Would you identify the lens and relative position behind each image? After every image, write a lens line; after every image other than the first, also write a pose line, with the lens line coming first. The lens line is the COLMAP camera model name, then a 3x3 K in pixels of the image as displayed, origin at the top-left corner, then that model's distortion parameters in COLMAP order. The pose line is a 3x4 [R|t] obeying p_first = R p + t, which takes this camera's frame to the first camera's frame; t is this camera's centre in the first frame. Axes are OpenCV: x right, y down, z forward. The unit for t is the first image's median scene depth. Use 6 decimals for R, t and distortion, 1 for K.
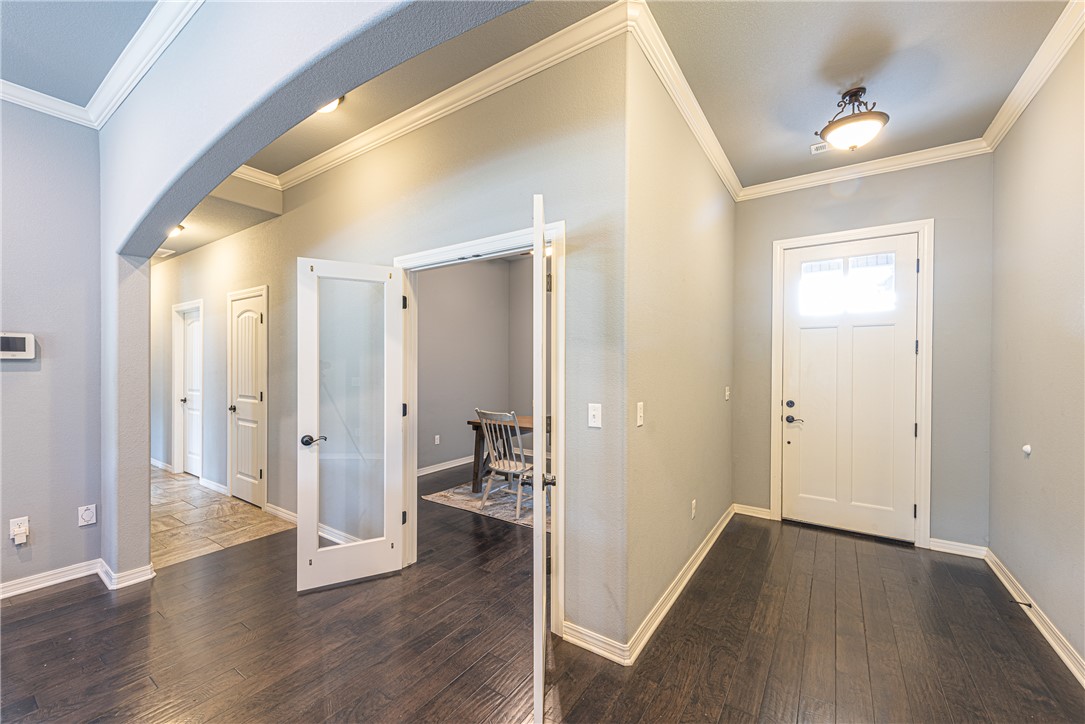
lens RADIAL K [[433.3, 0, 542.5], [0, 433.3, 362.0], [0, 0, 1]] dist [0.000913, 0.000123]
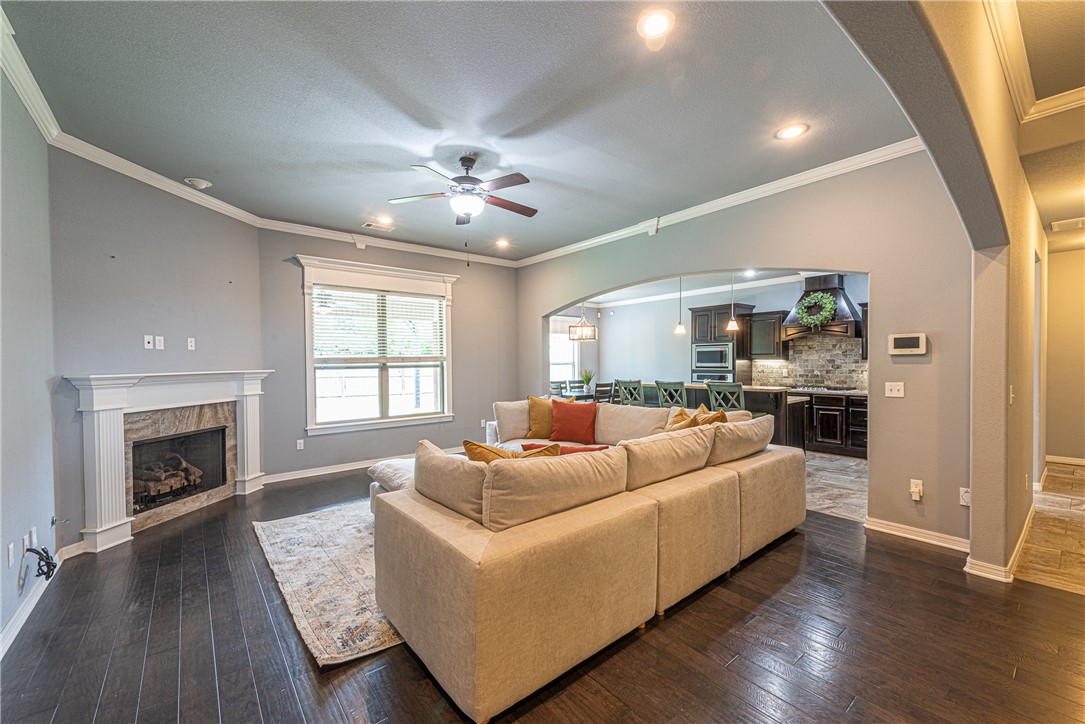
lens RADIAL K [[433.3, 0, 542.5], [0, 433.3, 362.0], [0, 0, 1]] dist [0.000913, 0.000123]
pose [[-0.292275, 0.001687, -0.956333, 0.309889], [0.014187, 0.999896, -0.002572, 0.003814], [0.956229, -0.014319, -0.292269, 0.323950]]
